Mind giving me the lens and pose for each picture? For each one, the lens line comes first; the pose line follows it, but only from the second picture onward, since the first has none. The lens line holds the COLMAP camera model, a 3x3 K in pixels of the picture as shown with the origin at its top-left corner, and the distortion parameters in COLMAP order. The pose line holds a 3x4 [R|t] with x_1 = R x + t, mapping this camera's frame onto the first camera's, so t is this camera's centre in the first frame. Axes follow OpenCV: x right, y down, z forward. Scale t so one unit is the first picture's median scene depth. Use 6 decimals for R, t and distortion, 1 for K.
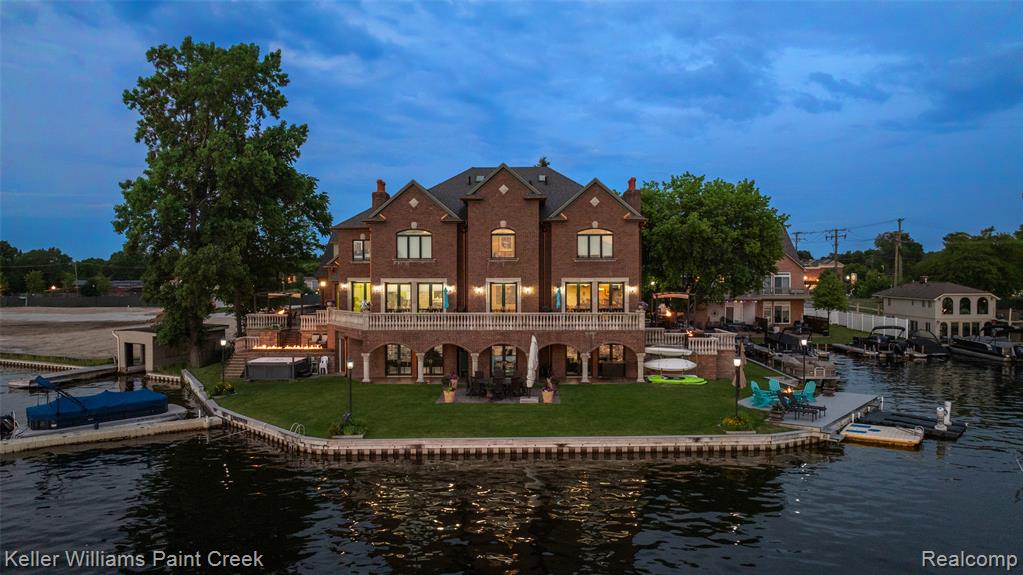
lens RADIAL K [[721.0, 0, 511.5], [0, 721.0, 287.5], [0, 0, 1]] dist [-0.023727, 0.001155]
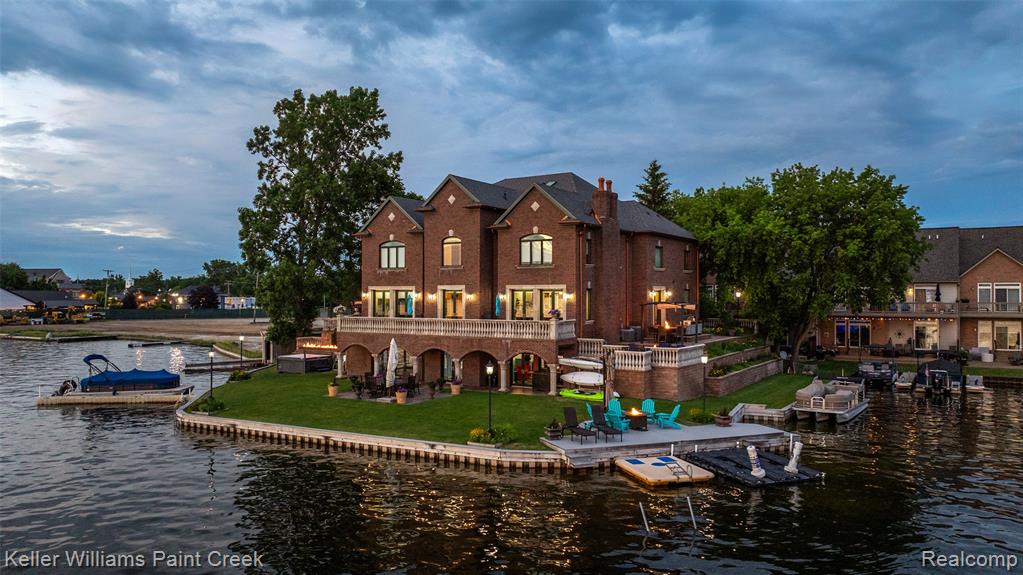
lens RADIAL K [[740.5, 0, 511.5], [0, 740.5, 287.5], [0, 0, 1]] dist [-0.024230, -0.000222]
pose [[0.864358, -0.002437, -0.502872, 0.585341], [-0.010466, 0.999684, -0.022834, 0.012949], [0.502769, 0.025000, 0.864059, 0.126995]]
